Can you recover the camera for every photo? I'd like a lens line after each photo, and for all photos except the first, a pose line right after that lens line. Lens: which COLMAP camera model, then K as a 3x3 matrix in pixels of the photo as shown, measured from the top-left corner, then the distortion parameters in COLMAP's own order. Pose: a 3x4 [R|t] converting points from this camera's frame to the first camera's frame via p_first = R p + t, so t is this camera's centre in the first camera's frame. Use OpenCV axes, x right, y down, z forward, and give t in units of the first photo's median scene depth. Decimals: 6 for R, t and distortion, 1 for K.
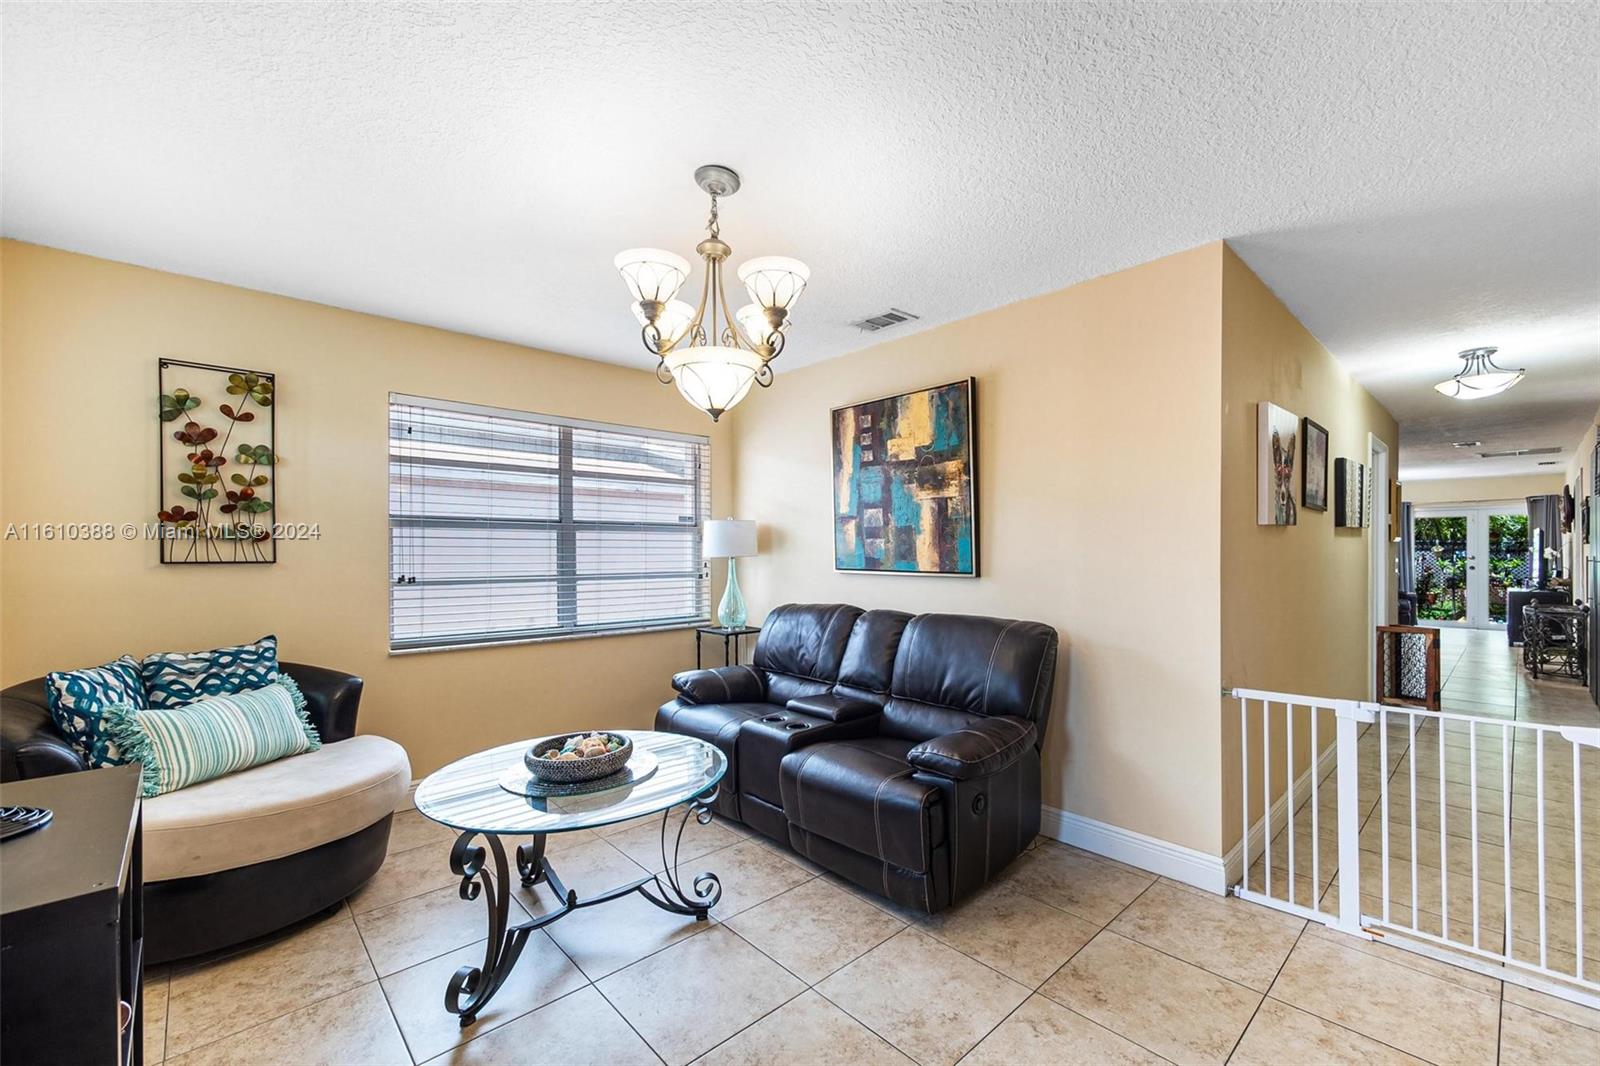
lens RADIAL K [[635.5, 0, 818.7], [0, 635.5, 556.3], [0, 0, 1]] dist [-0.034284, -0.000003]
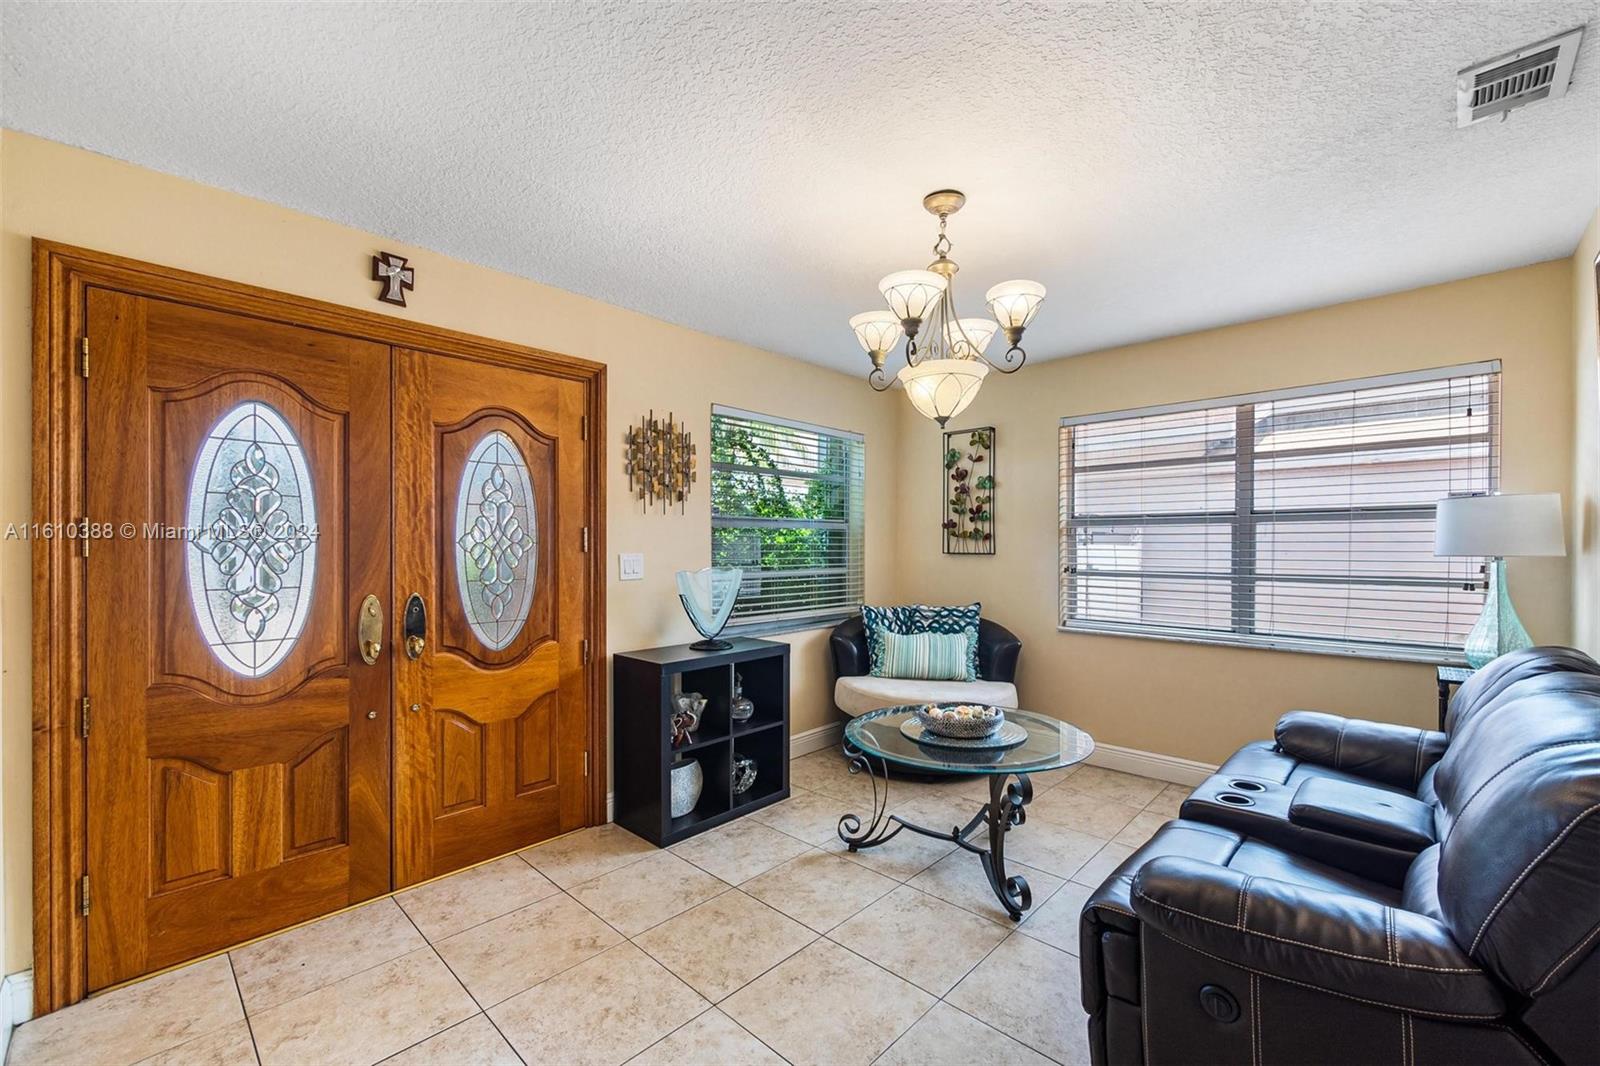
lens RADIAL K [[648.0, 0, 816.4], [0, 648.0, 544.3], [0, 0, 1]] dist [-0.021185, 0.000270]
pose [[0.054327, -0.004760, -0.998512, 0.674102], [-0.008893, 0.999947, -0.005251, -0.001627], [0.998484, 0.009165, 0.054282, 0.525231]]
